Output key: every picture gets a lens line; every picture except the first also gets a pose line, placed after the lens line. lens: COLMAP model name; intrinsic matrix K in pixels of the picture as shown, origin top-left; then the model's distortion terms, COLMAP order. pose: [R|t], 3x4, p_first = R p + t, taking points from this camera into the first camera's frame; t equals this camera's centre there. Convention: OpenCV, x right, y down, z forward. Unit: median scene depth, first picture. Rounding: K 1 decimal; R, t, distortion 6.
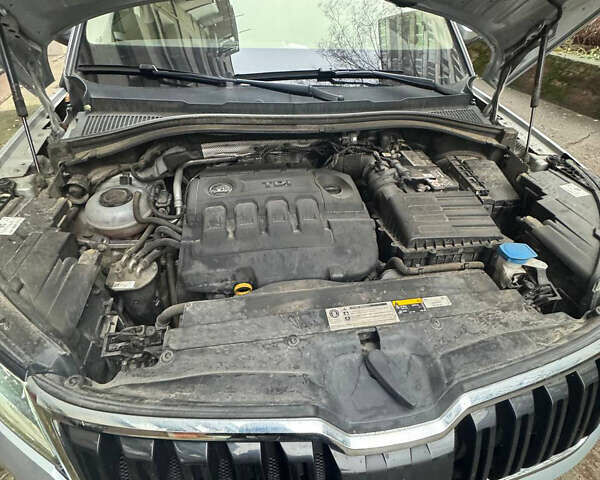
lens RADIAL K [[329.2, 0, 300.7], [0, 329.2, 244.8], [0, 0, 1]] dist [-0.017497, 0.008269]
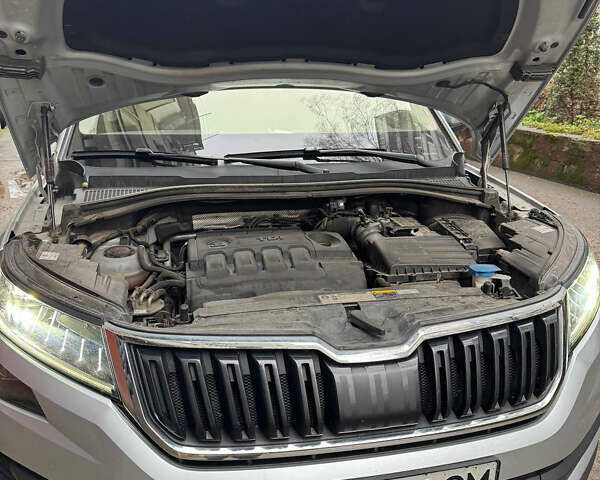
lens RADIAL K [[561.9, 0, 305.0], [0, 561.9, 239.5], [0, 0, 1]] dist [0.058721, 0.000000]
pose [[0.998310, -0.041001, 0.041193, -0.033051], [0.053710, 0.921632, -0.384330, 0.499686], [-0.022207, 0.385893, 0.922276, -0.651472]]
